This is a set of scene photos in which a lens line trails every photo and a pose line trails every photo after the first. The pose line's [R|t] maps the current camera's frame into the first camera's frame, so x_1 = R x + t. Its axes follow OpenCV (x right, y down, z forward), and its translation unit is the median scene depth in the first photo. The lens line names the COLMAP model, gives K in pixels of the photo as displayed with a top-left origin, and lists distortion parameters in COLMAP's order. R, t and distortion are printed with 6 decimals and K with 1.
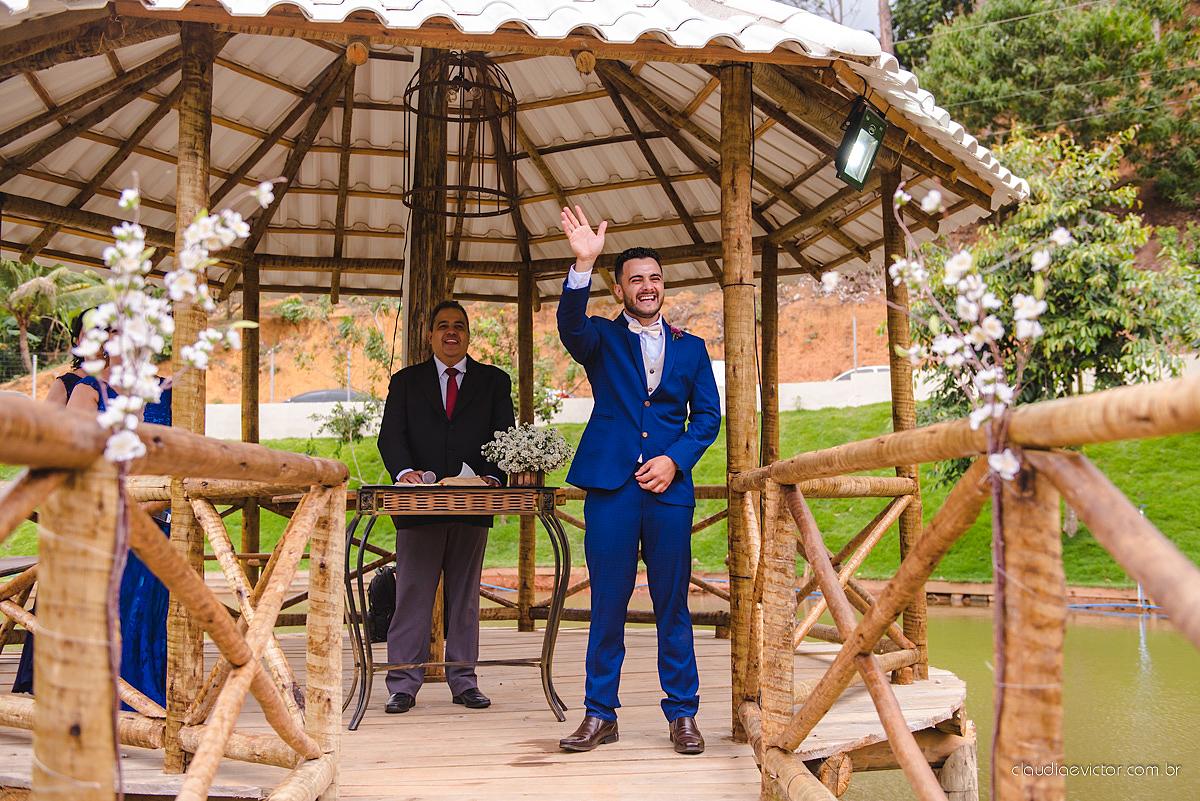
lens RADIAL K [[1338.0, 0, 636.6], [0, 1338.0, 393.4], [0, 0, 1]] dist [0.056948, 0.000000]
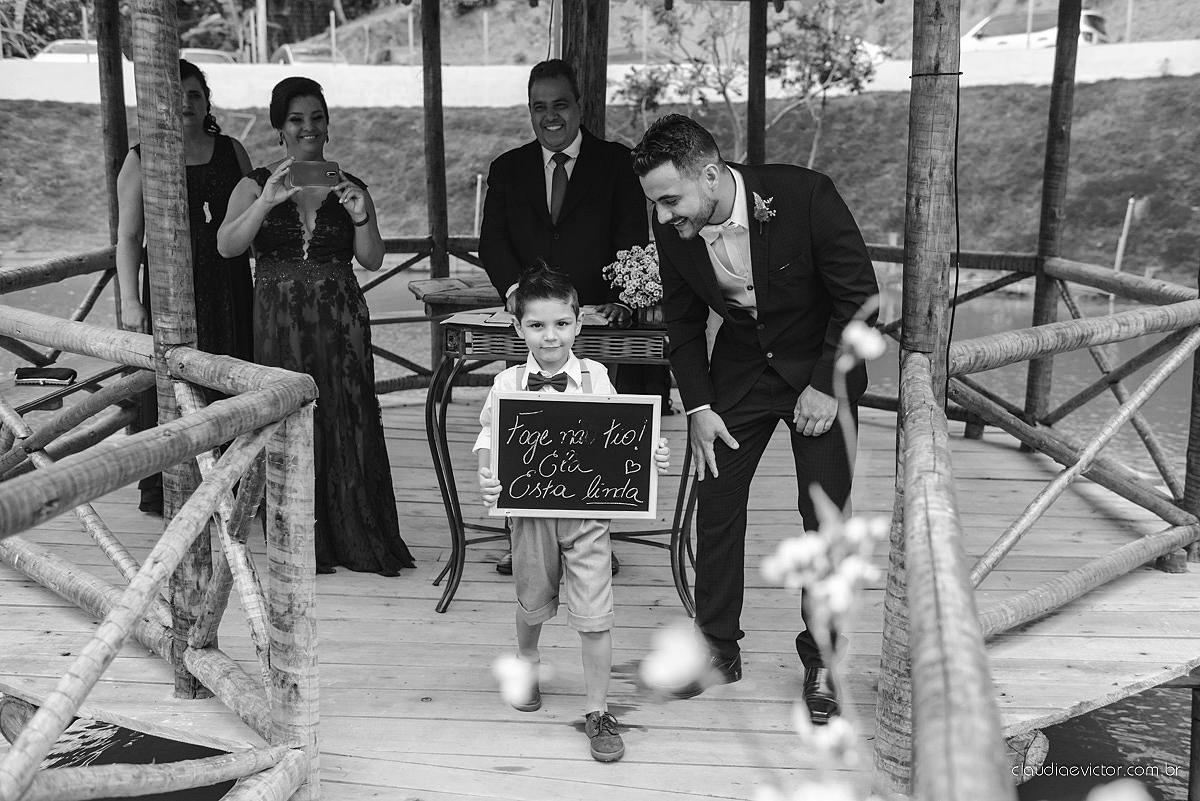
lens RADIAL K [[1375.7, 0, 634.8], [0, 1375.7, 416.9], [0, 0, 1]] dist [0.061097, 0.000000]
pose [[0.969379, 0.064830, -0.236856, 0.070914], [0.002212, 0.962178, 0.272411, -0.069921], [0.245559, -0.264593, 0.932572, 0.180481]]
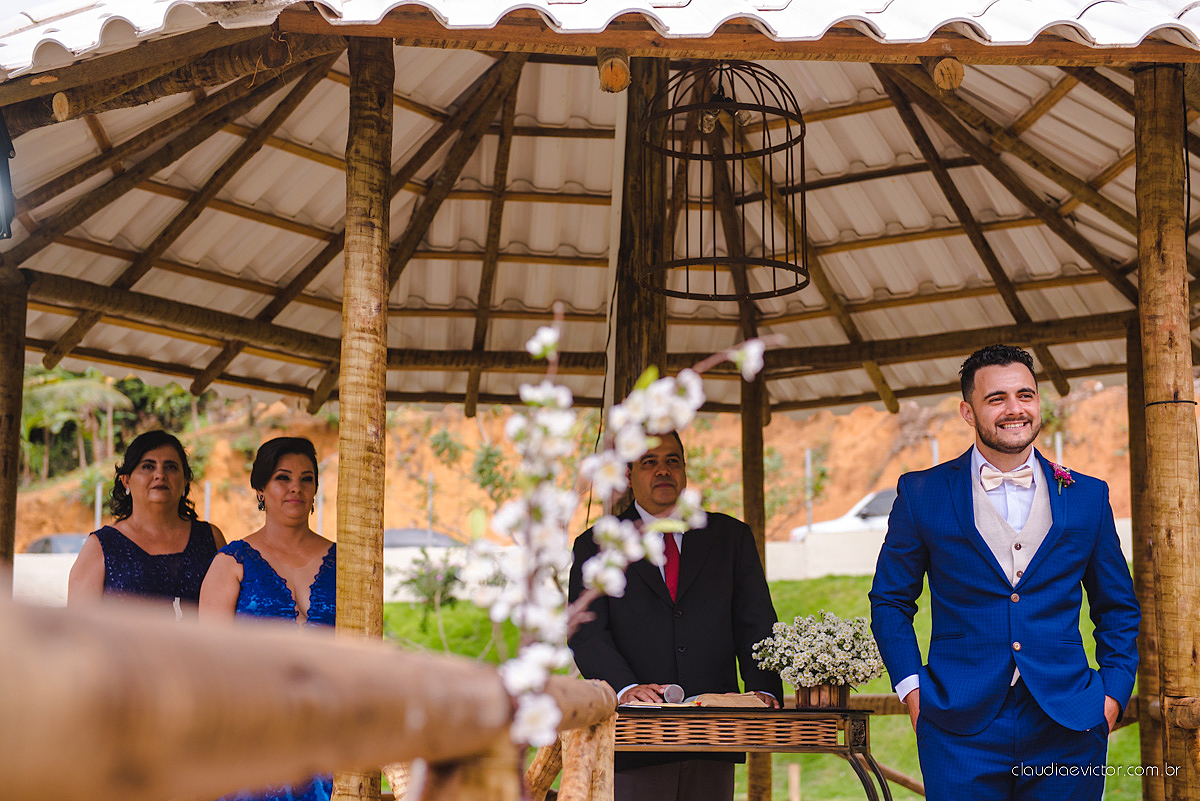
lens RADIAL K [[1997.4, 0, 603.0], [0, 1997.4, 401.7], [0, 0, 1]] dist [0.148428, 0.000000]
pose [[0.993938, -0.008836, -0.109589, -0.059337], [0.001923, 0.998010, -0.063029, -0.013680], [0.109927, 0.062437, 0.991977, 0.002943]]
